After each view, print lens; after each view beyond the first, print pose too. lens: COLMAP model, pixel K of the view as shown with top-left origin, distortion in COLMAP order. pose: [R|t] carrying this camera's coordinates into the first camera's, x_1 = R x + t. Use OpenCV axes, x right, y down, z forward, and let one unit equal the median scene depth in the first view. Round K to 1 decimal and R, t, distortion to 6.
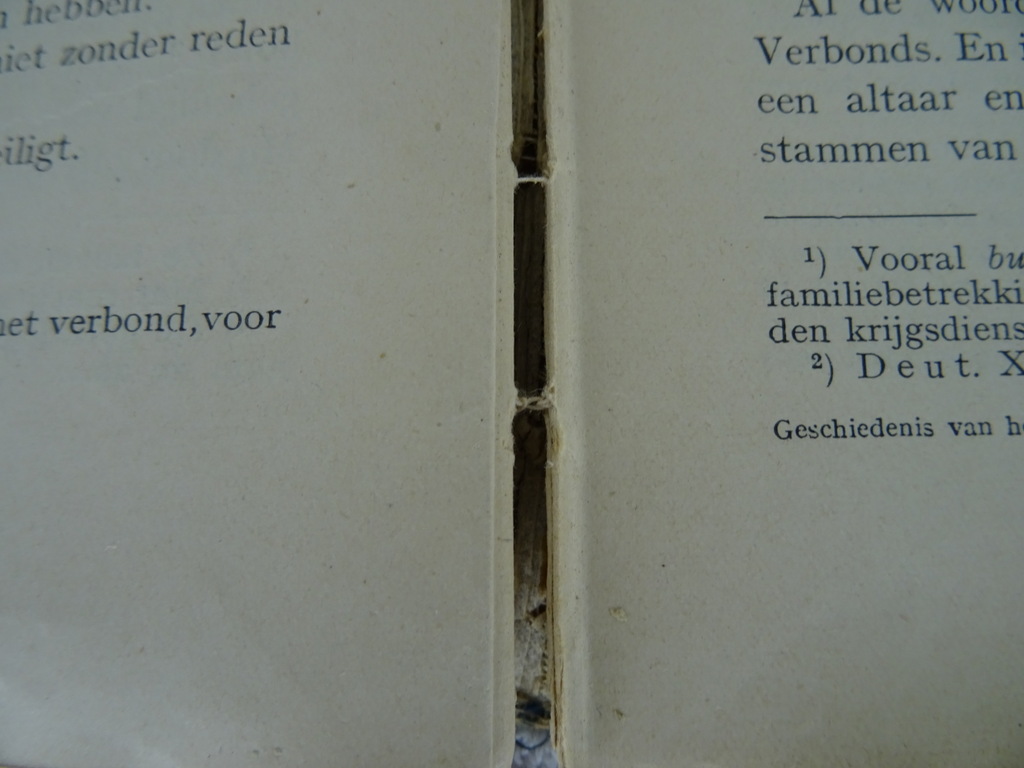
lens RADIAL K [[708.7, 0, 507.6], [0, 708.7, 384.9], [0, 0, 1]] dist [-0.007289, -0.015058]
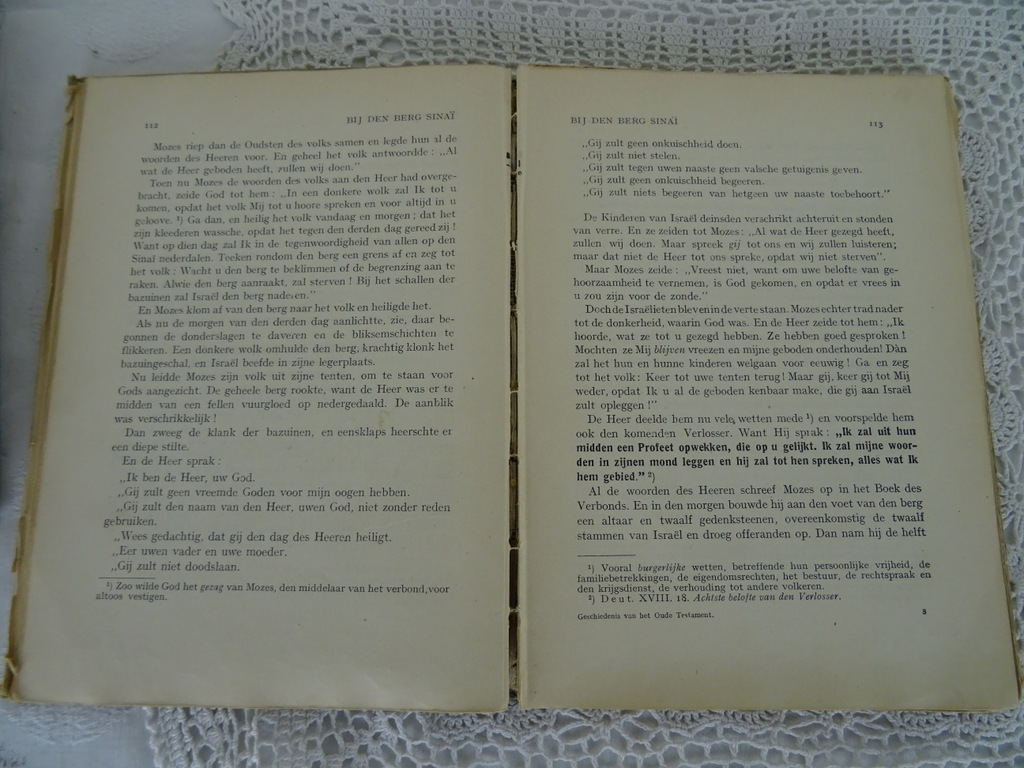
lens RADIAL K [[708.7, 0, 517.5], [0, 708.7, 382.7], [0, 0, 1]] dist [-0.007289, -0.015058]
pose [[0.998849, 0.014859, 0.045613, -0.132111], [-0.012525, 0.998618, -0.051032, -0.964658], [-0.046308, 0.050402, 0.997655, -2.752728]]
